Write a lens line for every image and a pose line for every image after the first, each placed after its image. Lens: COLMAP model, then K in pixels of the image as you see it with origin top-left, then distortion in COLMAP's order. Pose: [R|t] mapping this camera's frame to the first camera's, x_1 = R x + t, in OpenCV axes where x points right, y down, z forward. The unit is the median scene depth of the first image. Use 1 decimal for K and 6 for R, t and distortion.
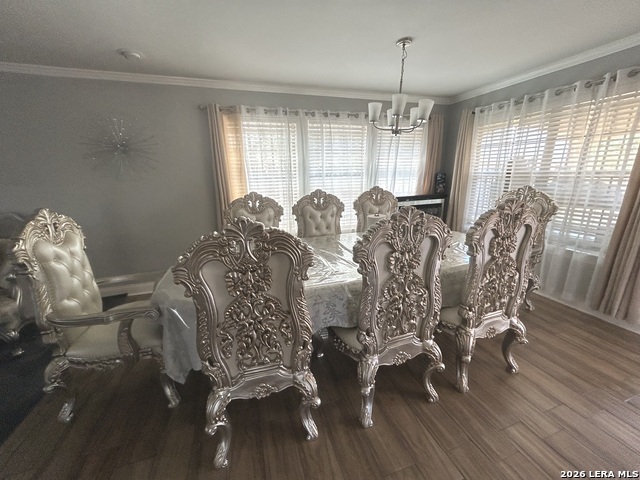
lens RADIAL K [[258.6, 0, 317.0], [0, 258.6, 242.2], [0, 0, 1]] dist [0.003161, 0.000539]
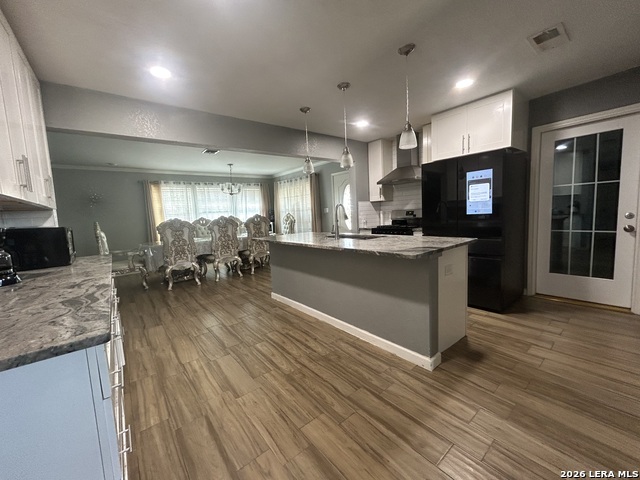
lens RADIAL K [[258.6, 0, 318.5], [0, 258.6, 239.9], [0, 0, 1]] dist [0.003161, 0.000539]
pose [[0.932618, -0.057845, 0.356199, 0.122606], [0.115665, 0.982909, -0.143219, 0.390876], [-0.341827, 0.174768, 0.923369, -1.267755]]
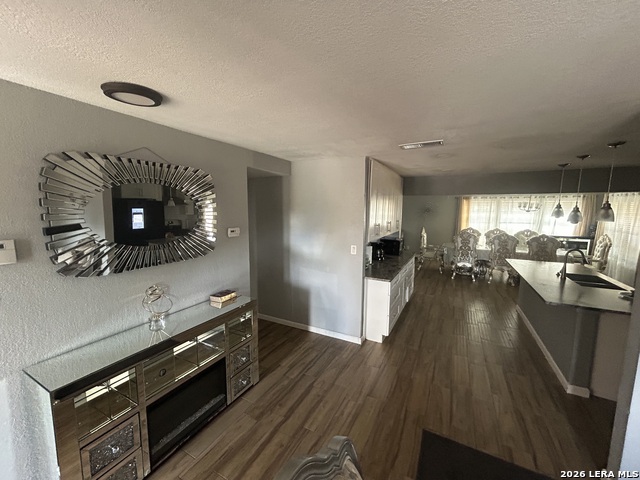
lens RADIAL K [[258.6, 0, 321.6], [0, 258.6, 238.9], [0, 0, 1]] dist [0.003161, 0.000539]
pose [[0.709416, 0.118774, -0.694709, 0.532429], [-0.205401, 0.977751, -0.042584, 0.357861], [0.674195, 0.172904, 0.718029, -1.939954]]
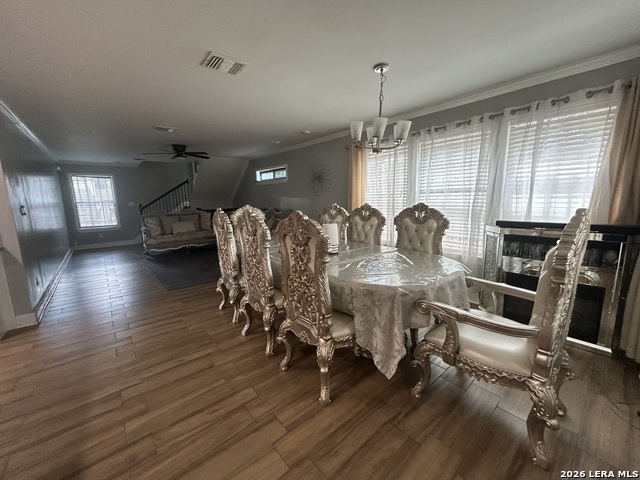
lens RADIAL K [[258.6, 0, 330.8], [0, 258.6, 238.1], [0, 0, 1]] dist [0.003161, 0.000539]
pose [[0.387248, 0.173468, -0.905510, 0.933722], [-0.206708, 0.973473, 0.098088, -0.114968], [0.898505, 0.149192, 0.412833, 0.324148]]
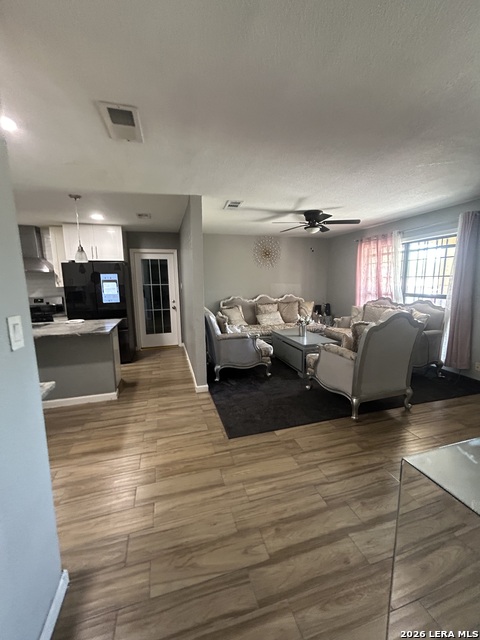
lens RADIAL K [[258.6, 0, 240.5], [0, 258.6, 319.4], [0, 0, 1]] dist [0.003161, 0.000539]
pose [[0.020917, -0.122154, 0.992291, -0.403179], [0.266083, 0.957392, 0.112249, 0.349902], [-0.963723, 0.261684, 0.052529, -1.350971]]
